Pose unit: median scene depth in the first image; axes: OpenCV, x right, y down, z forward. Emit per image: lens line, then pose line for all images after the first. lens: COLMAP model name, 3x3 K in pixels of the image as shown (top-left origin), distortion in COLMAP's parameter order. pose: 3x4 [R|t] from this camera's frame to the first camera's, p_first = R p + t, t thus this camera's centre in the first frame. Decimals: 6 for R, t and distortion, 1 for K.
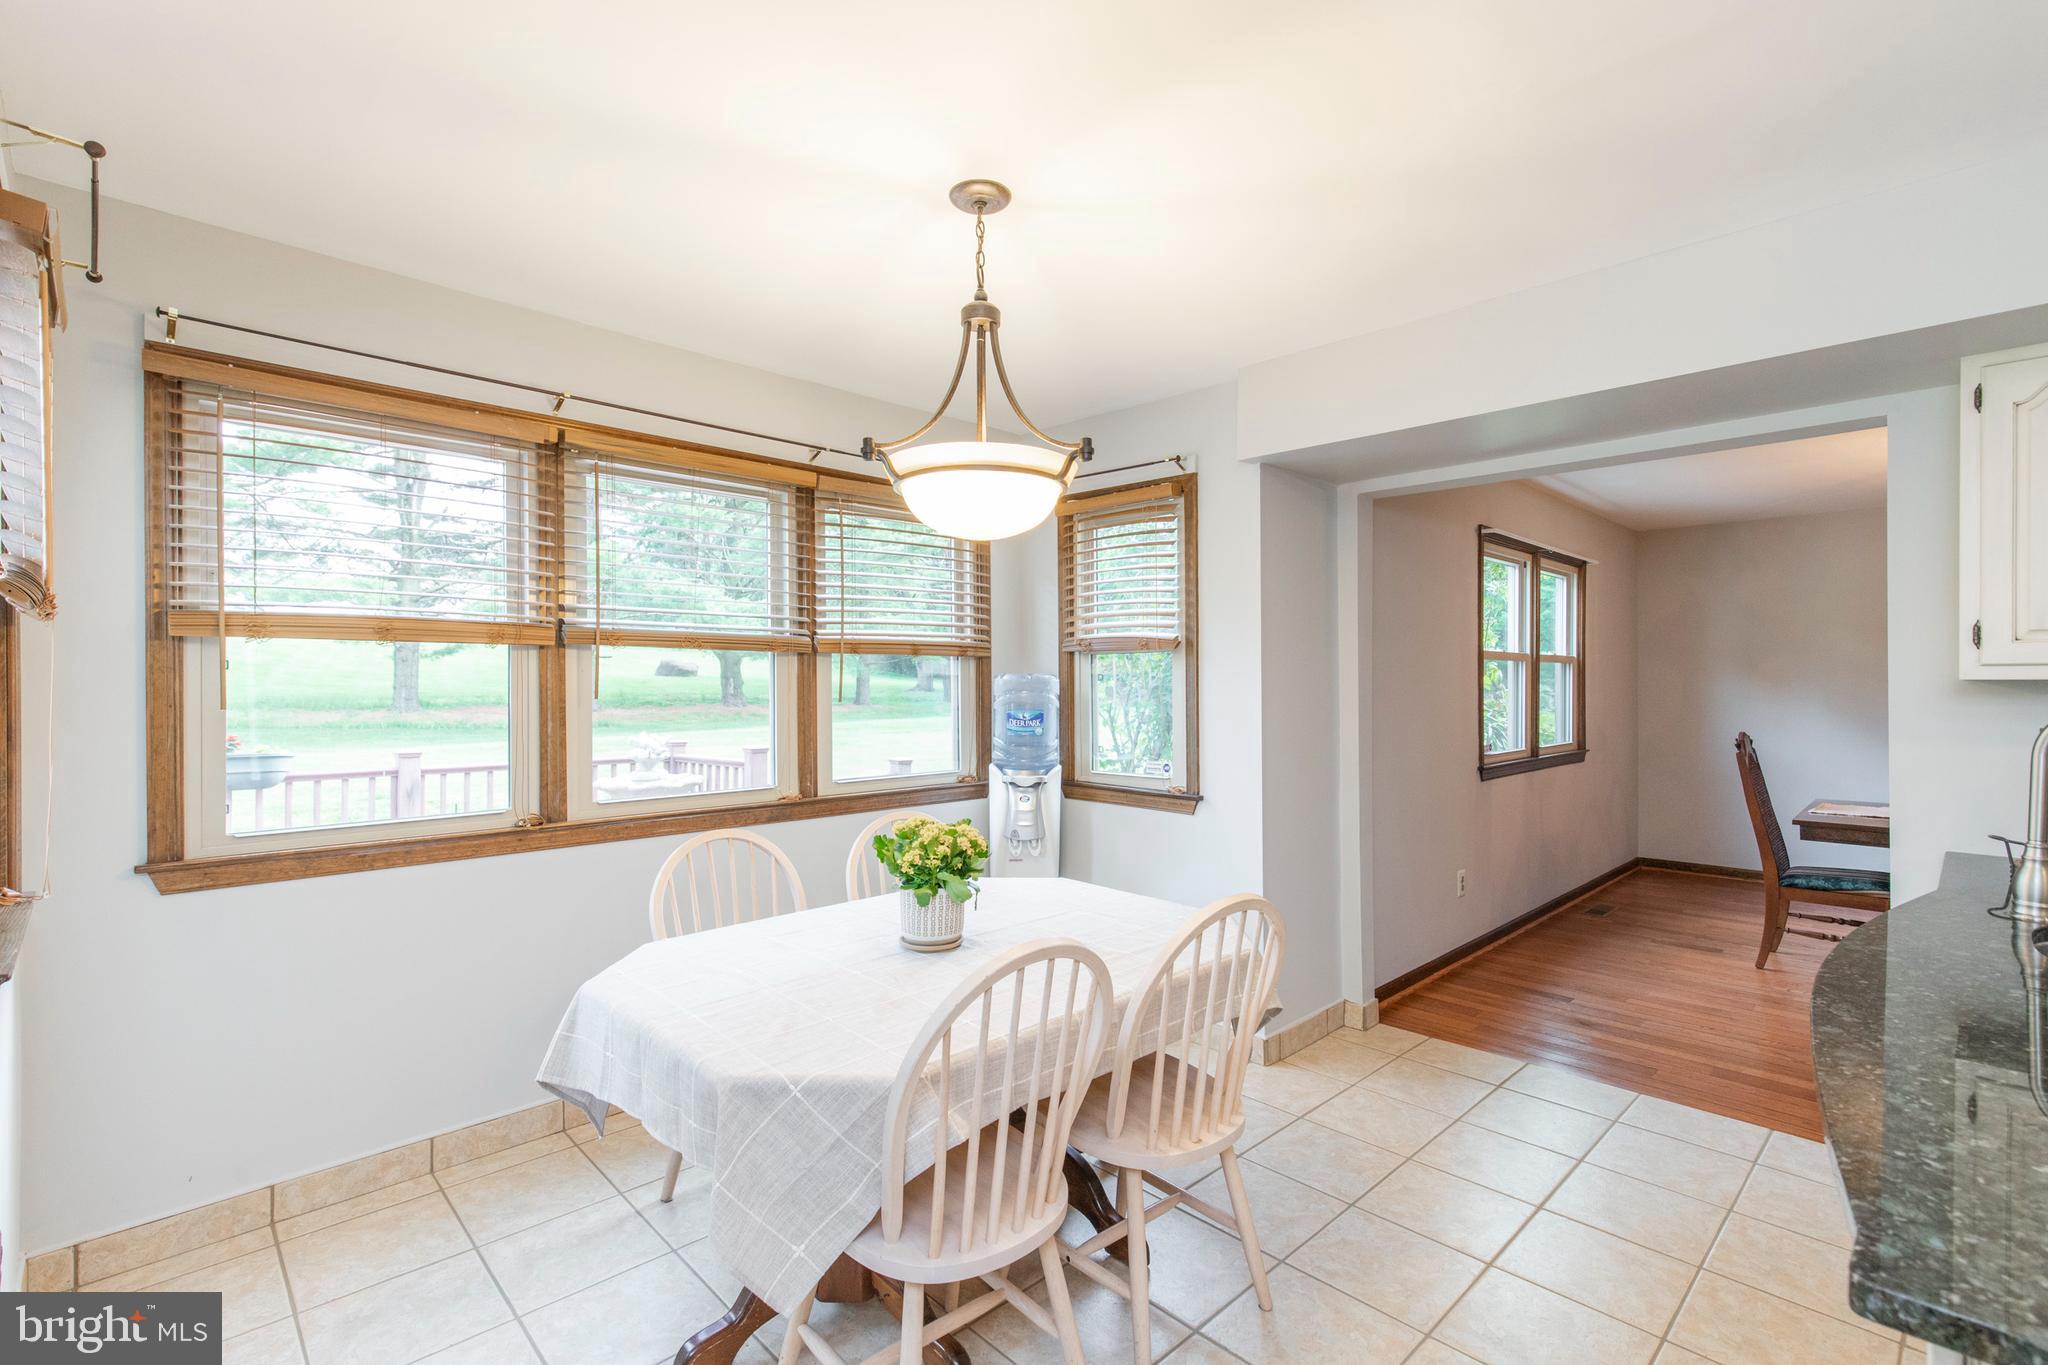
lens RADIAL K [[941.9, 0, 1038.0], [0, 941.9, 684.5], [0, 0, 1]] dist [-0.000547, 0.000135]
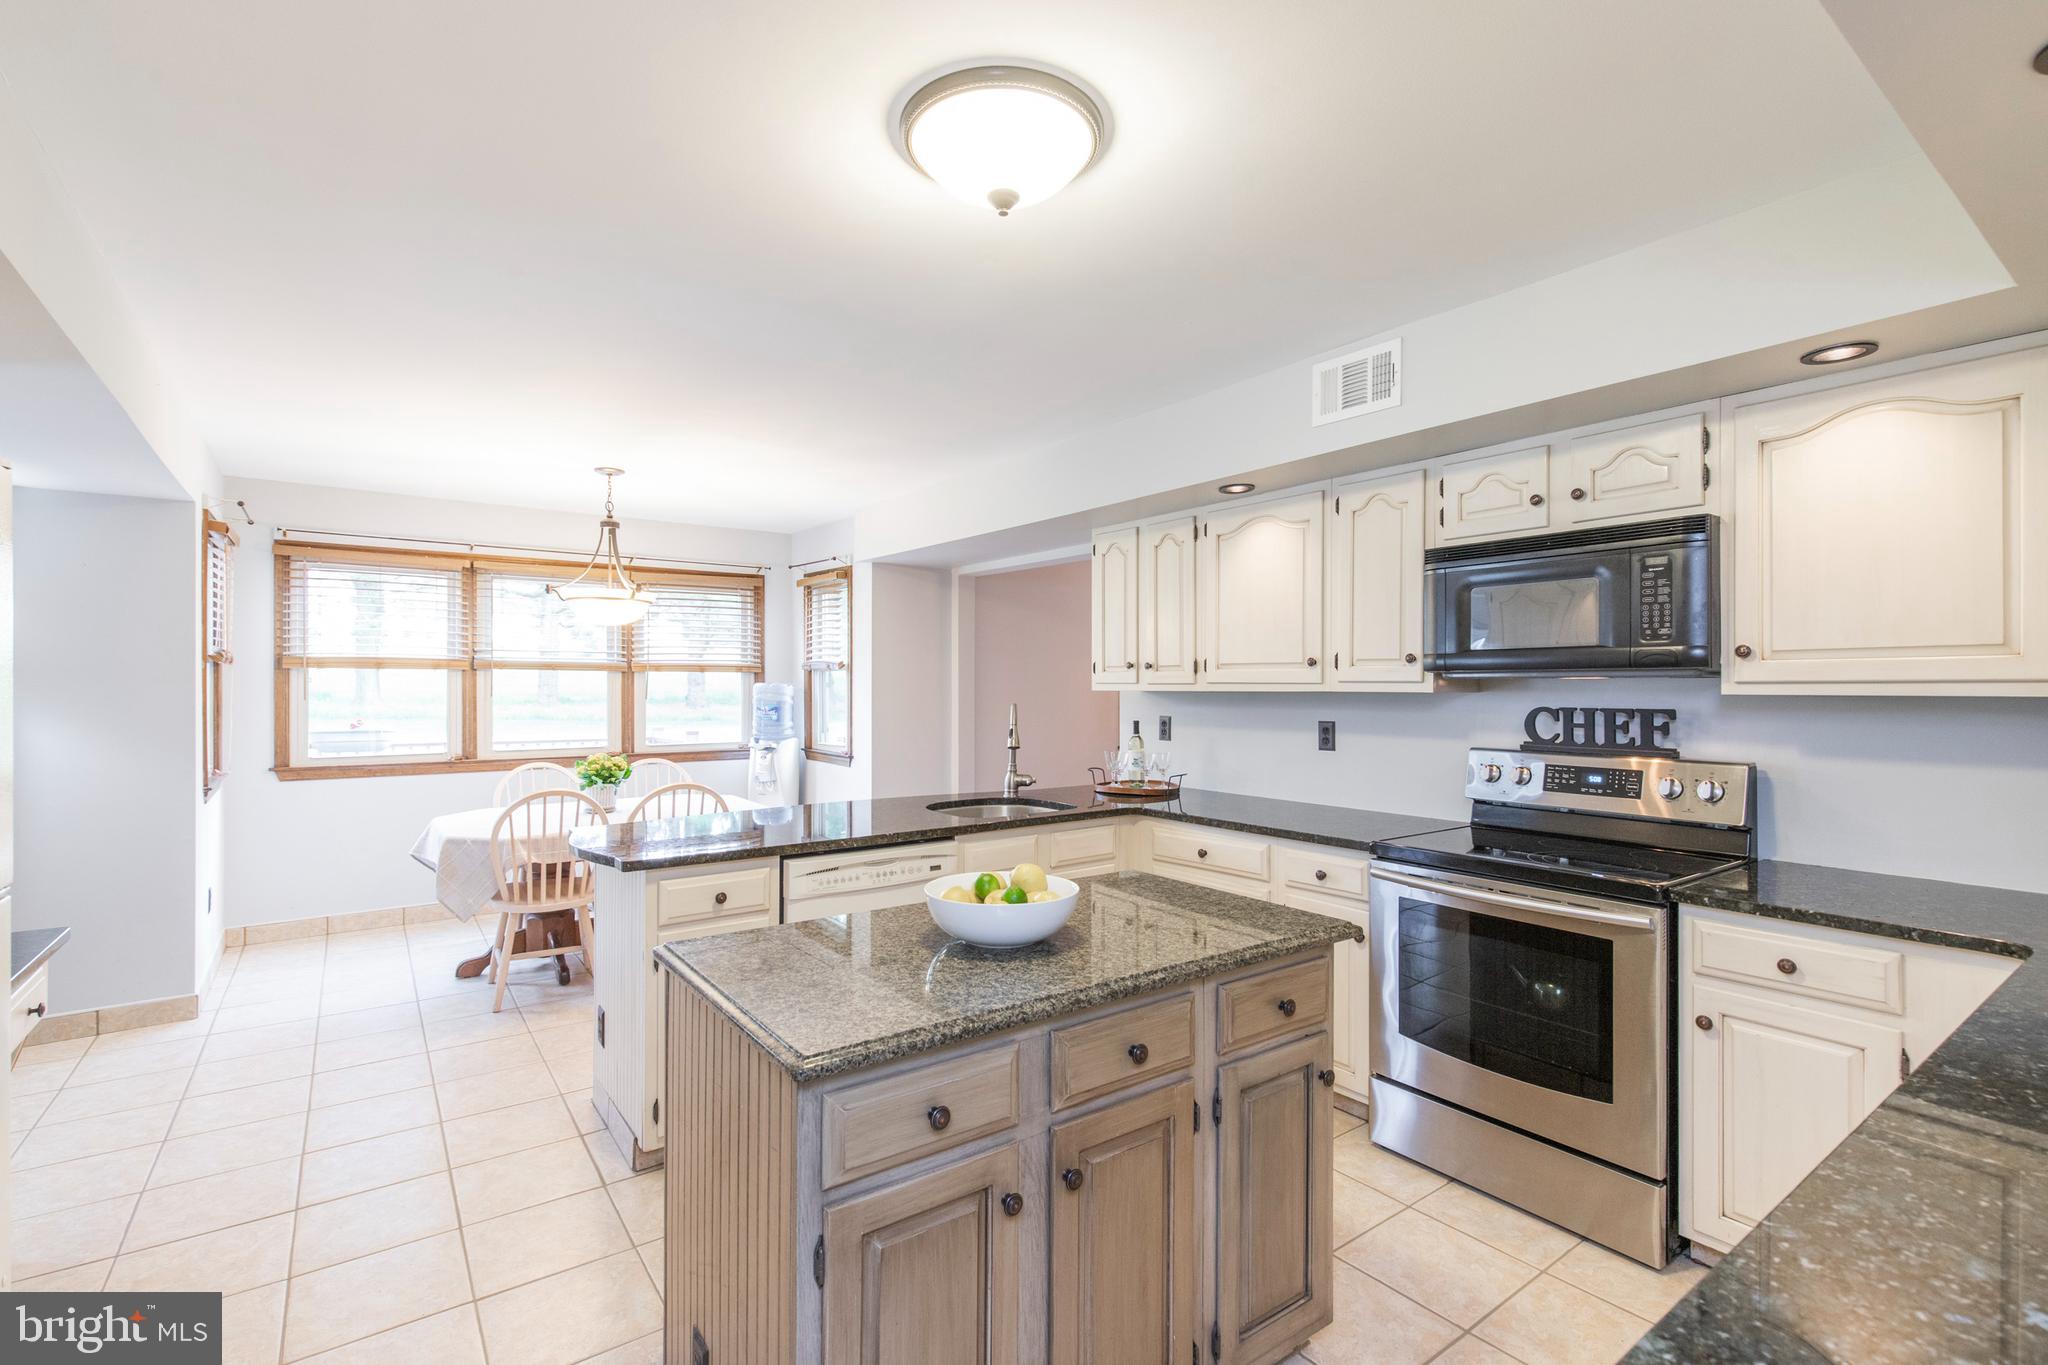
lens RADIAL K [[926.9, 0, 1022.1], [0, 926.9, 687.2], [0, 0, 1]] dist [0.015225, -0.000161]
pose [[0.990159, -0.000368, -0.139944, 0.914333], [0.000036, 0.999997, -0.002376, -0.000547], [0.139945, 0.002348, 0.990157, -0.780474]]
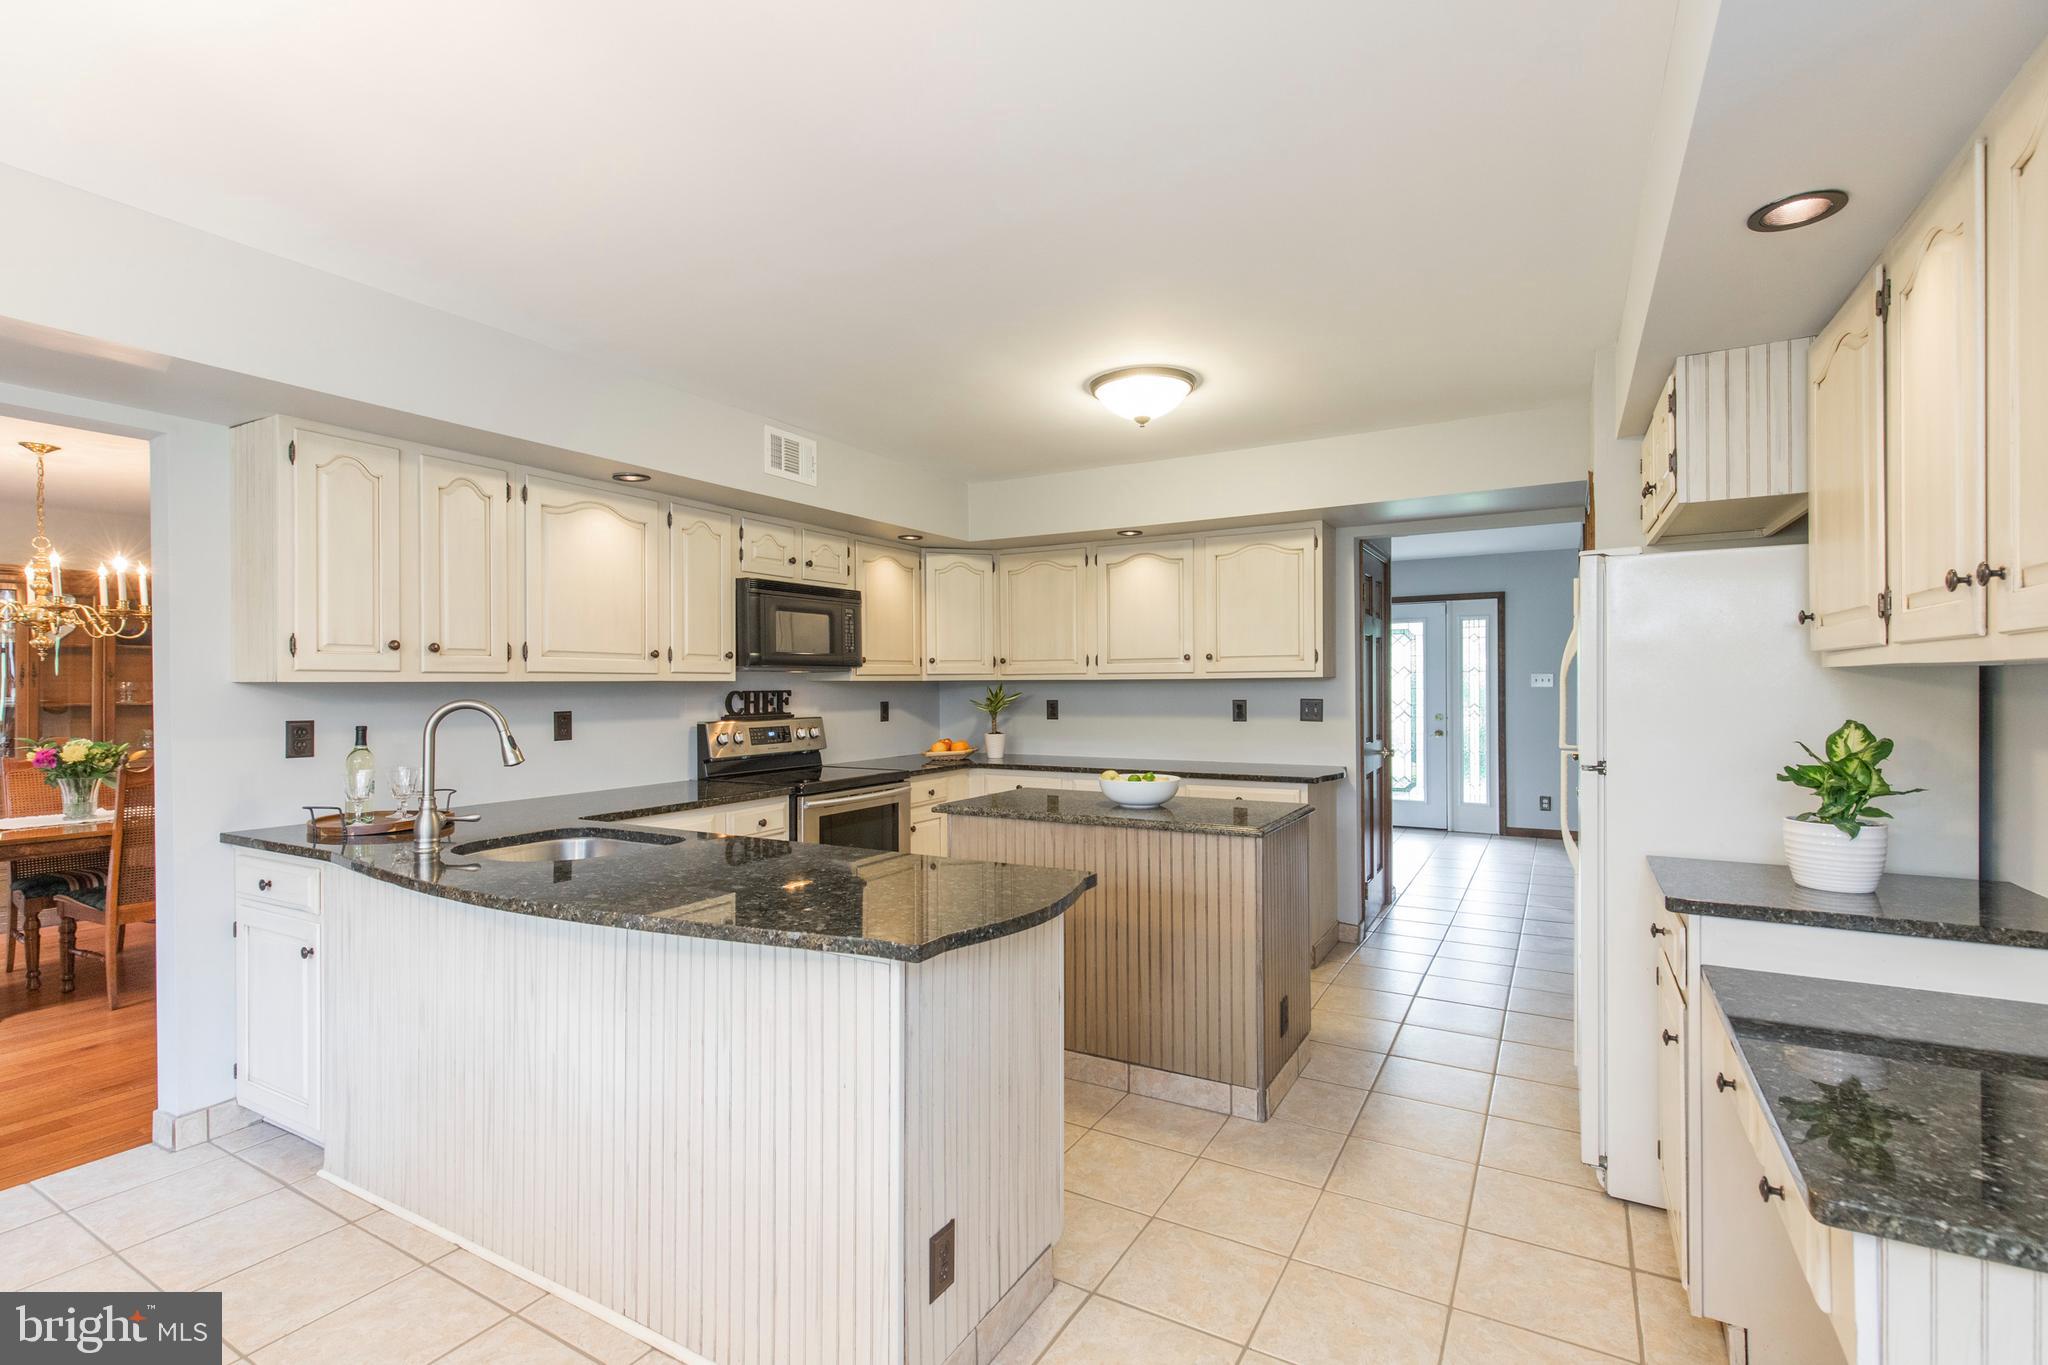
lens RADIAL K [[926.9, 0, 1022.1], [0, 926.9, 687.2], [0, 0, 1]] dist [0.015225, -0.000161]
pose [[-0.261643, -0.003795, 0.965157, -4.360183], [0.009018, 0.999939, 0.006377, 0.035347], [-0.965123, 0.010372, -0.261593, 3.905942]]
